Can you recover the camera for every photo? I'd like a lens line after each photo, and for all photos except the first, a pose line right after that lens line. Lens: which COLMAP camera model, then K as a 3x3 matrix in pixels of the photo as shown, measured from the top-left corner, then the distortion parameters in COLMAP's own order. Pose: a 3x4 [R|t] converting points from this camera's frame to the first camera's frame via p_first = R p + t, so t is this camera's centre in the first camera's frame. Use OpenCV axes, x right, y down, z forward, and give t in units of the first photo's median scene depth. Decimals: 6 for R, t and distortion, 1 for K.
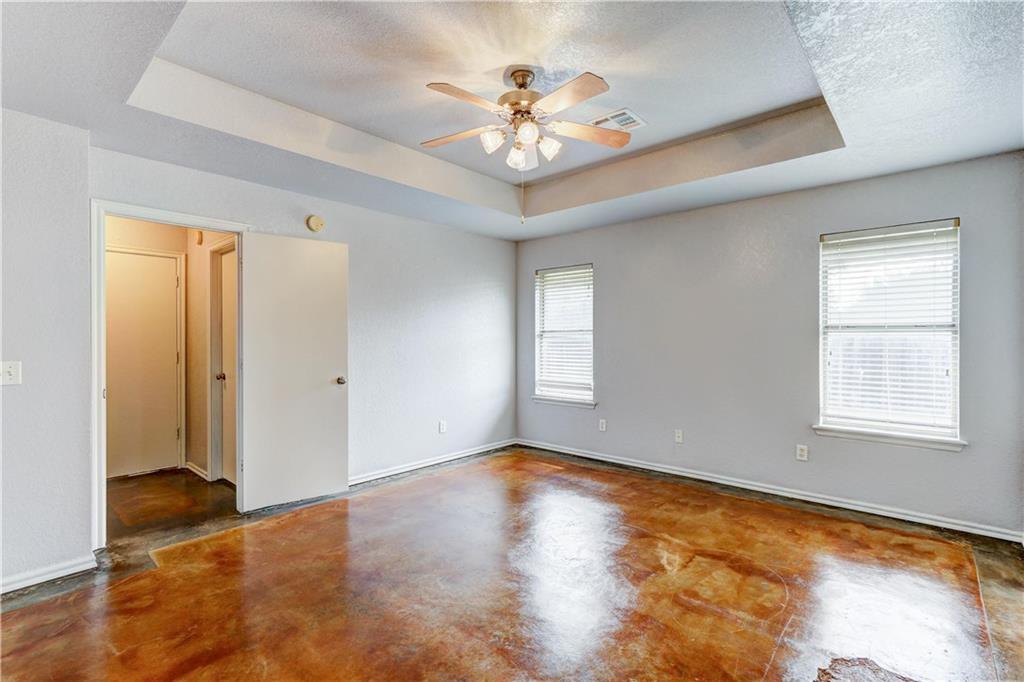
lens RADIAL K [[472.9, 0, 514.1], [0, 472.9, 337.8], [0, 0, 1]] dist [0.000292, 0.000195]
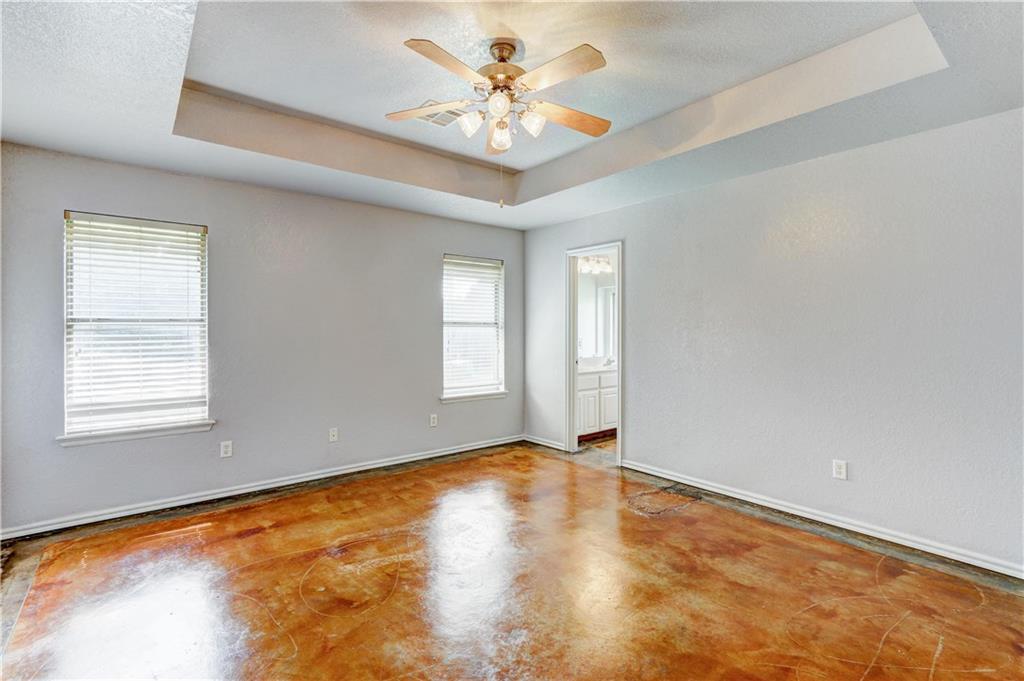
lens RADIAL K [[477.8, 0, 516.2], [0, 477.8, 324.1], [0, 0, 1]] dist [0.002533, 0.000412]
pose [[0.157362, 0.014715, 0.987431, -0.556944], [0.001111, 0.999886, -0.015077, 0.001788], [-0.987540, 0.003470, 0.157327, 0.503730]]
